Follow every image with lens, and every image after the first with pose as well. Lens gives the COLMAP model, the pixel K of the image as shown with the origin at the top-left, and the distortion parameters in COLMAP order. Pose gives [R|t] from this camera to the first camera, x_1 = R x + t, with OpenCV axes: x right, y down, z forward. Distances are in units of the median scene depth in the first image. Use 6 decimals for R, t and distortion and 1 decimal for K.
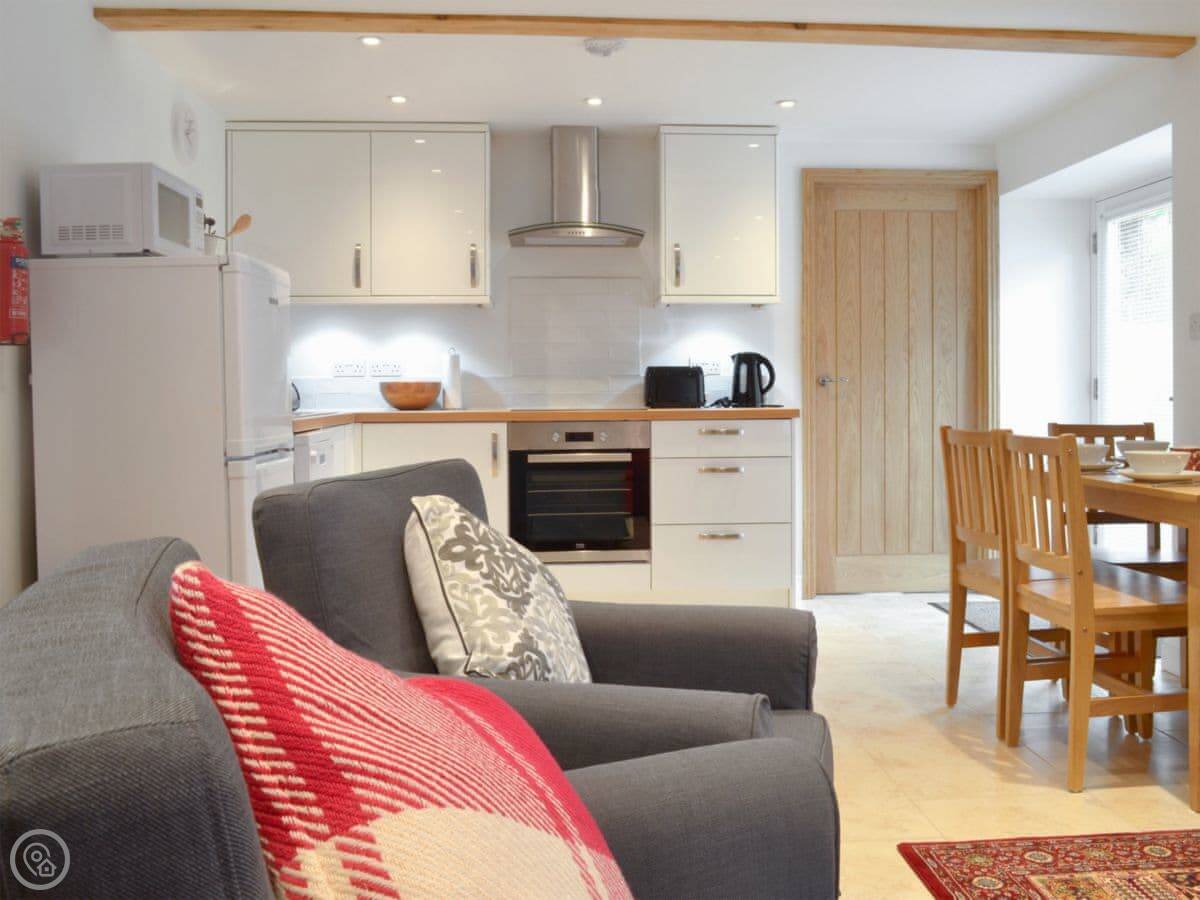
lens RADIAL K [[1142.8, 0, 632.4], [0, 1142.8, 400.2], [0, 0, 1]] dist [-0.042830, 0.011865]
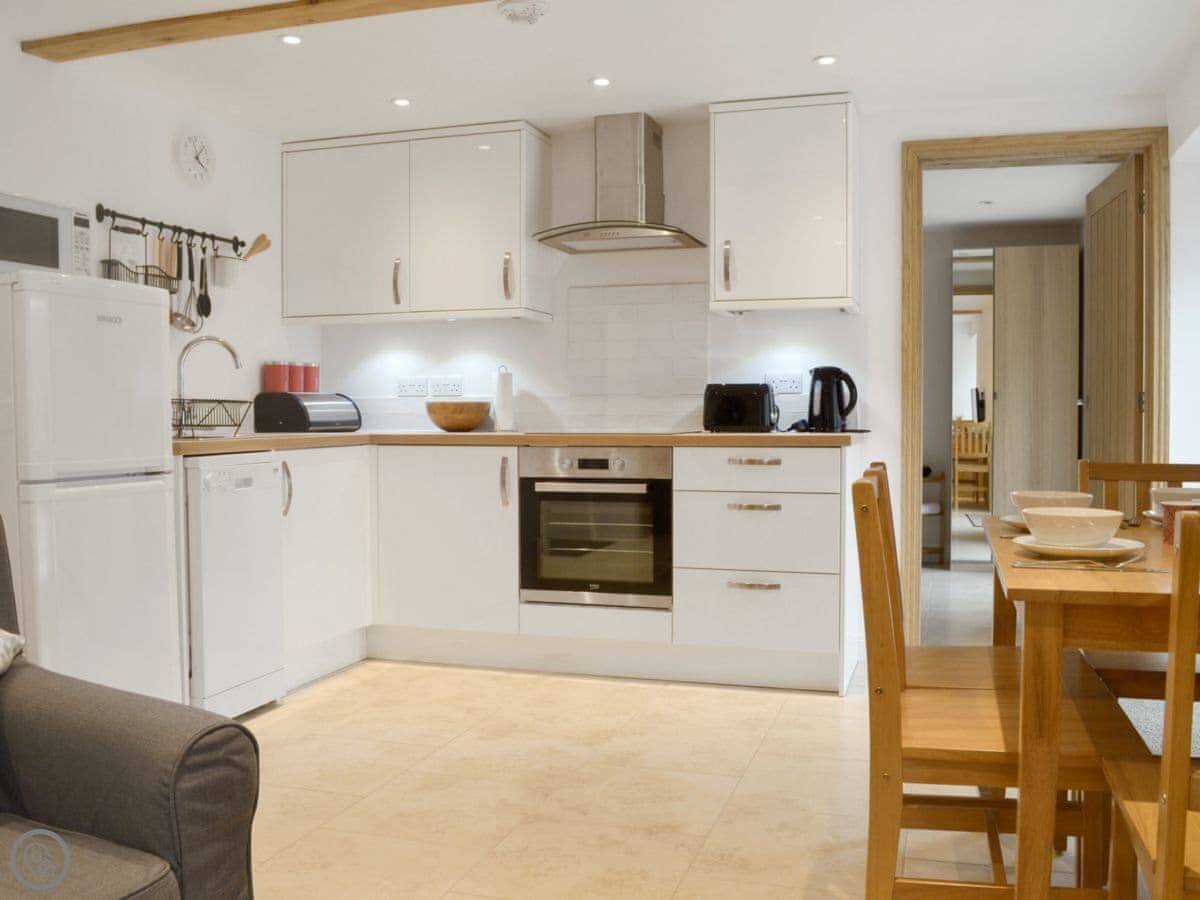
lens RADIAL K [[1114.9, 0, 600.0], [0, 1114.9, 450.0], [0, 0, 1]] dist [-0.085695, 0.001638]
pose [[0.925482, 0.016328, -0.378439, 0.387223], [-0.005654, 0.999555, 0.029300, -0.005543], [0.378749, -0.024976, 0.925162, 0.275060]]
